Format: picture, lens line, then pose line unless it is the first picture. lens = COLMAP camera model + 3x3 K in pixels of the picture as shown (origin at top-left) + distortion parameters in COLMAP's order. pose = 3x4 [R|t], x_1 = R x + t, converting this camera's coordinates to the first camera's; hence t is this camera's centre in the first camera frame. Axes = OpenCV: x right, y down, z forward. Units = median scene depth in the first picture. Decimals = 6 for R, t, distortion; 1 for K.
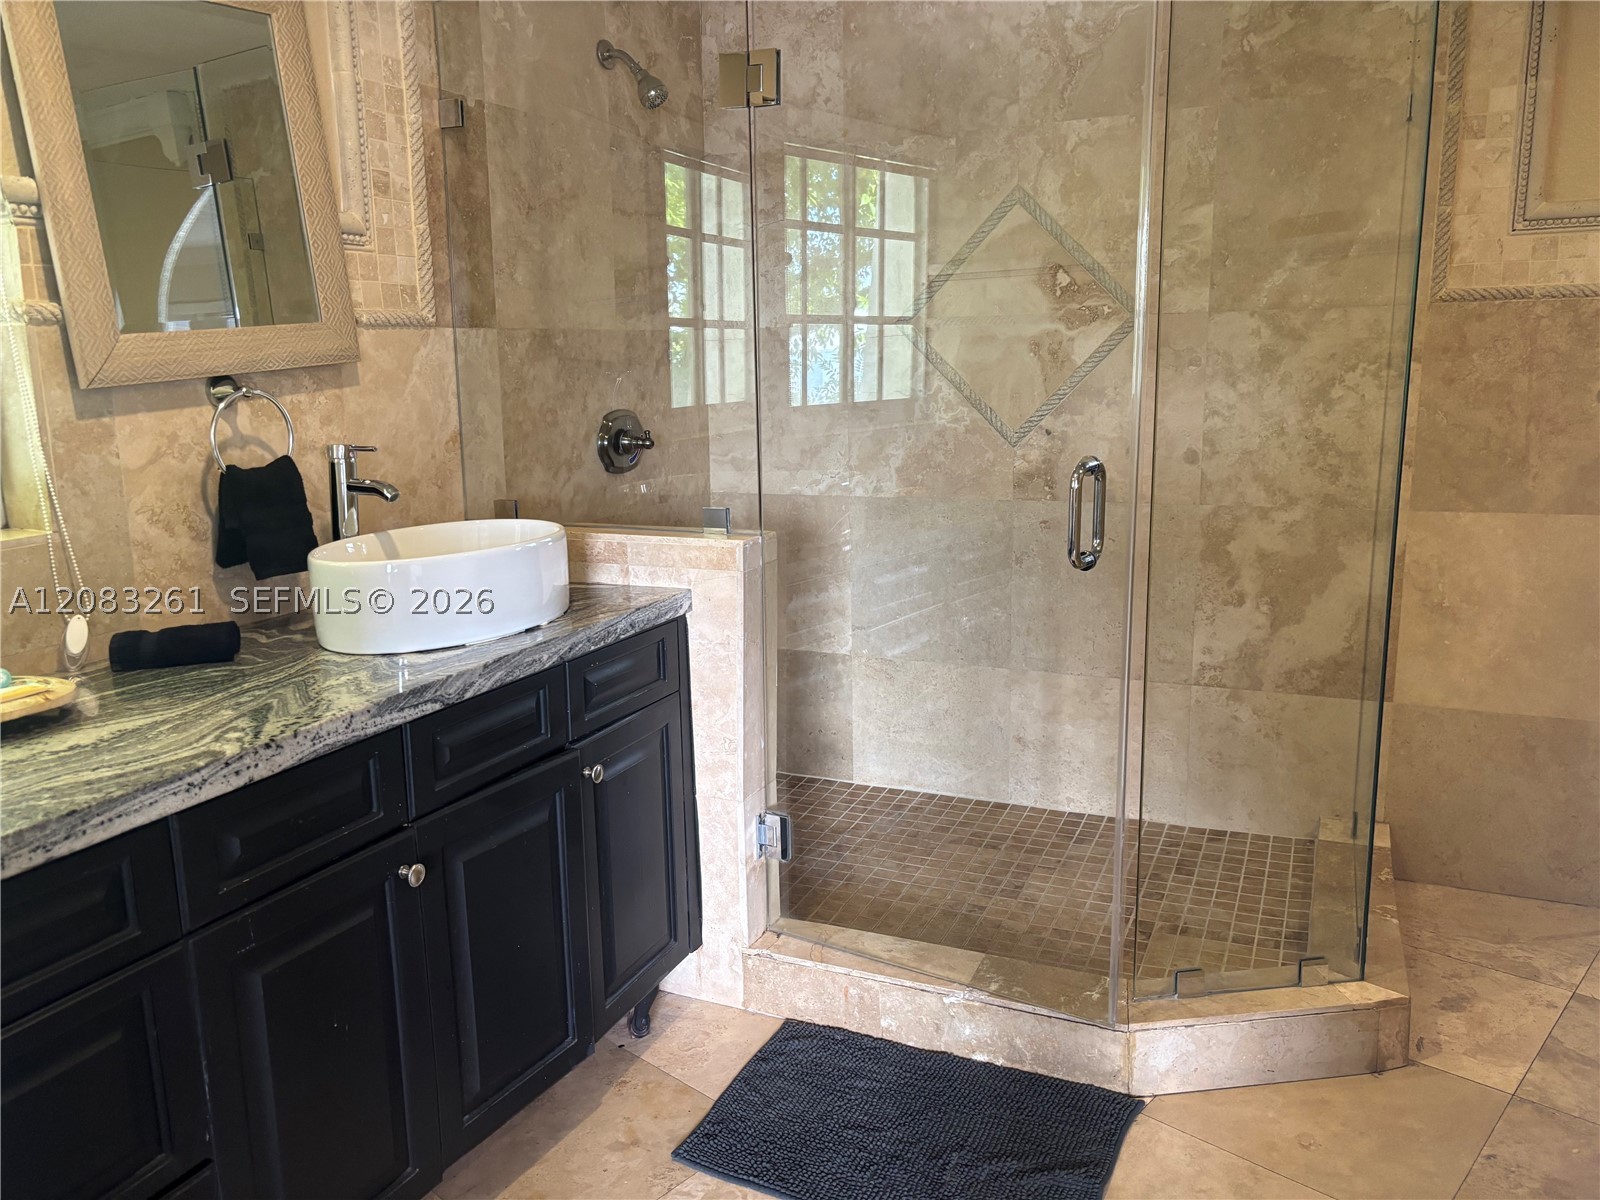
lens RADIAL K [[1210.2, 0, 800.0], [0, 1210.2, 600.0], [0, 0, 1]] dist [0.036644, -0.037784]
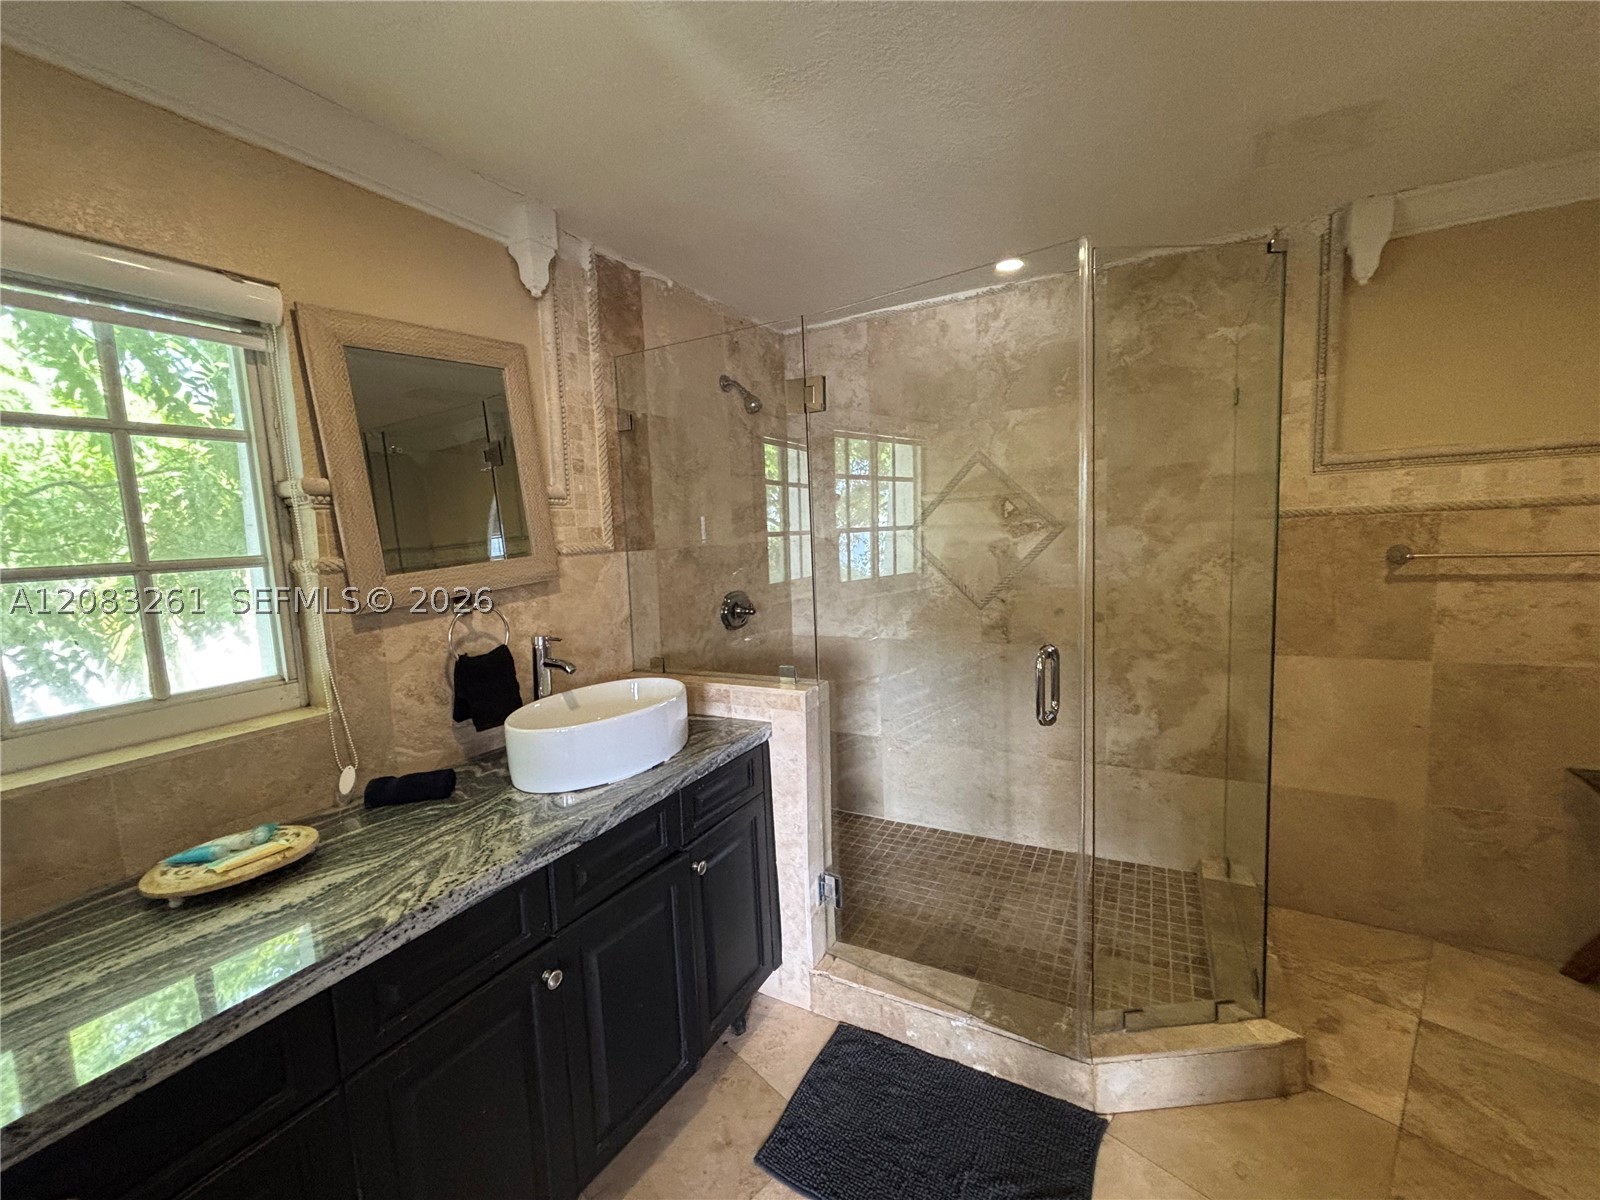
lens RADIAL K [[652.1, 0, 805.0], [0, 652.1, 594.5], [0, 0, 1]] dist [0.000169, -0.000541]
pose [[0.997218, -0.017190, -0.072533, 0.011930], [0.009600, 0.994560, -0.103719, -0.078906], [0.073921, 0.102734, 0.991958, 0.178953]]
